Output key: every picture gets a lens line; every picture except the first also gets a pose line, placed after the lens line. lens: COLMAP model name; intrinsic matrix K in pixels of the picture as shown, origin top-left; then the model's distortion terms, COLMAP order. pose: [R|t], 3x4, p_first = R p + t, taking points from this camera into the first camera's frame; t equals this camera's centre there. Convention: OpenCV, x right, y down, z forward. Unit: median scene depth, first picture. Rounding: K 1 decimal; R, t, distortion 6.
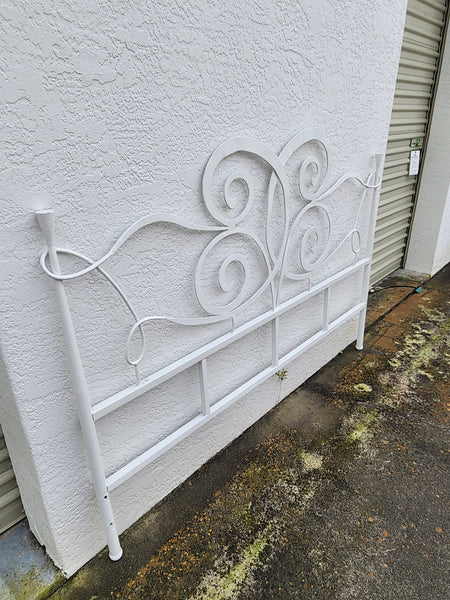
lens RADIAL K [[404.0, 0, 223.1], [0, 404.0, 300.8], [0, 0, 1]] dist [-0.000438, 0.000479]
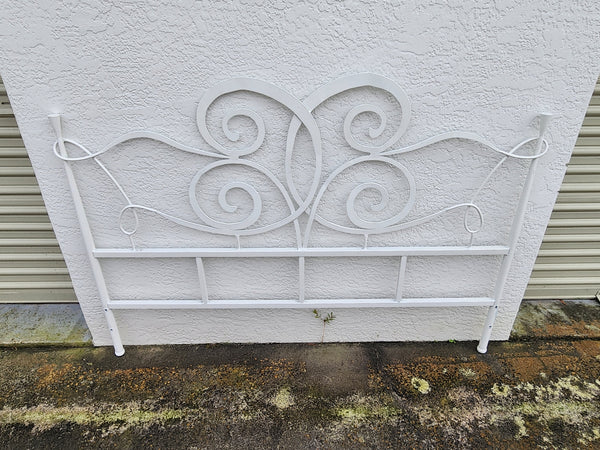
lens RADIAL K [[404.0, 0, 300.0], [0, 404.0, 228.6], [0, 0, 1]] dist [-0.000438, 0.000479]
pose [[0.690707, 0.375485, -0.618009, 0.829862], [-0.311874, 0.925735, 0.213889, -0.271905], [0.652425, 0.045006, 0.756516, 0.273576]]
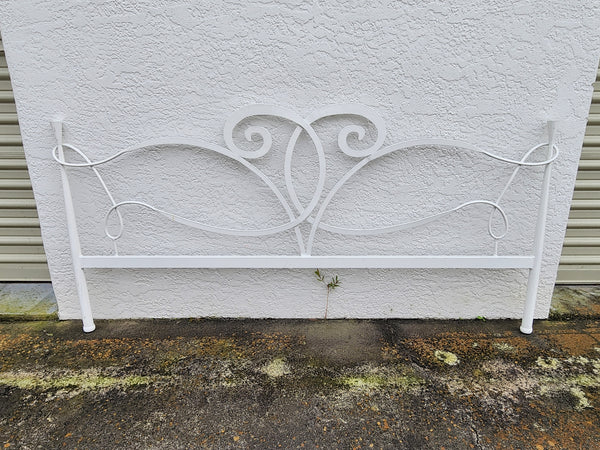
lens RADIAL K [[404.0, 0, 300.3], [0, 404.0, 229.0], [0, 0, 1]] dist [-0.000438, 0.000479]
pose [[0.674580, 0.239319, -0.698332, 0.878868], [-0.315032, 0.948852, 0.020855, 0.107455], [0.667605, 0.205928, 0.715470, 0.443967]]
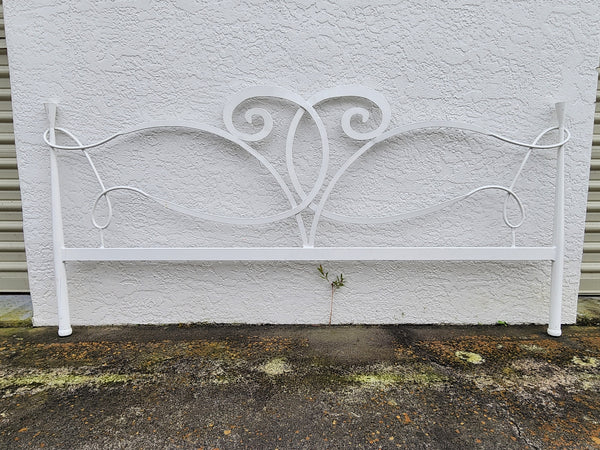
lens RADIAL K [[404.0, 0, 300.1], [0, 404.0, 229.2], [0, 0, 1]] dist [-0.000438, 0.000479]
pose [[0.679092, 0.118429, -0.724437, 0.854357], [-0.314134, 0.938851, -0.140990, 0.292628], [0.663442, 0.323315, 0.674769, 0.539207]]
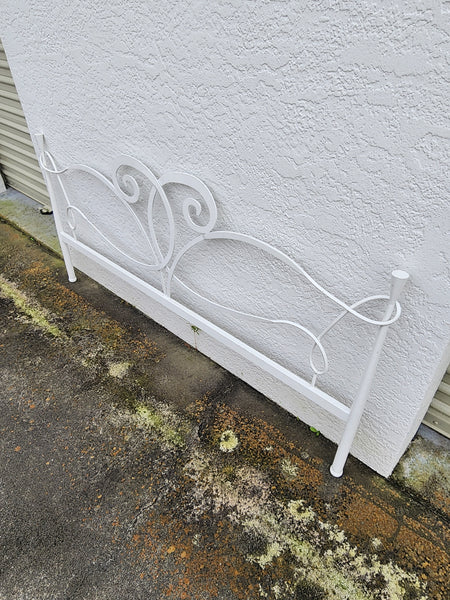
lens RADIAL K [[404.0, 0, 222.2], [0, 404.0, 300.1], [0, 0, 1]] dist [-0.000438, 0.000479]
pose [[-0.001023, 0.637969, -0.770061, 1.074520], [-0.391246, 0.708422, 0.587423, -0.547972], [0.920286, 0.301884, 0.248878, 1.075127]]
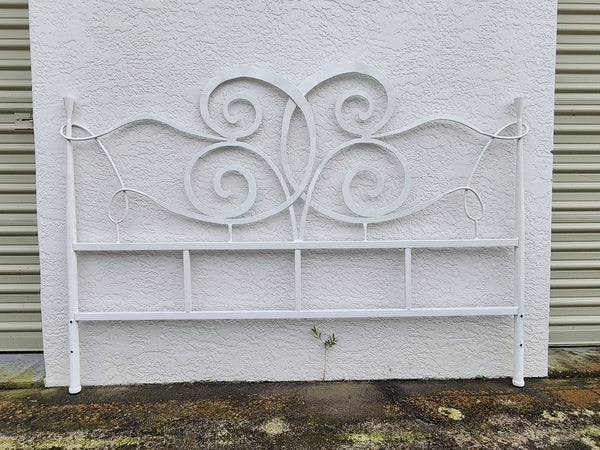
lens RADIAL K [[404.0, 0, 299.3], [0, 404.0, 228.9], [0, 0, 1]] dist [-0.000438, 0.000479]
pose [[0.696953, 0.056134, -0.714917, 0.915384], [-0.302611, 0.926843, -0.222234, 0.230599], [0.650141, 0.371228, 0.662953, 0.424966]]
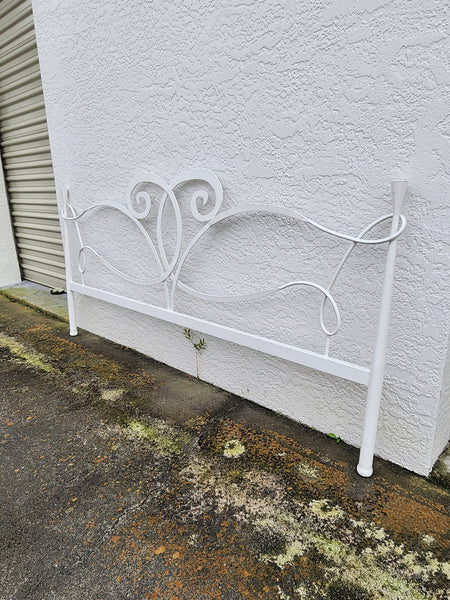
lens RADIAL K [[404.0, 0, 222.5], [0, 404.0, 301.5], [0, 0, 1]] dist [-0.000438, 0.000479]
pose [[-0.005833, 0.292771, -0.956165, 1.256251], [-0.395009, 0.877745, 0.271169, -0.199361], [0.918659, 0.379275, 0.110528, 1.215708]]
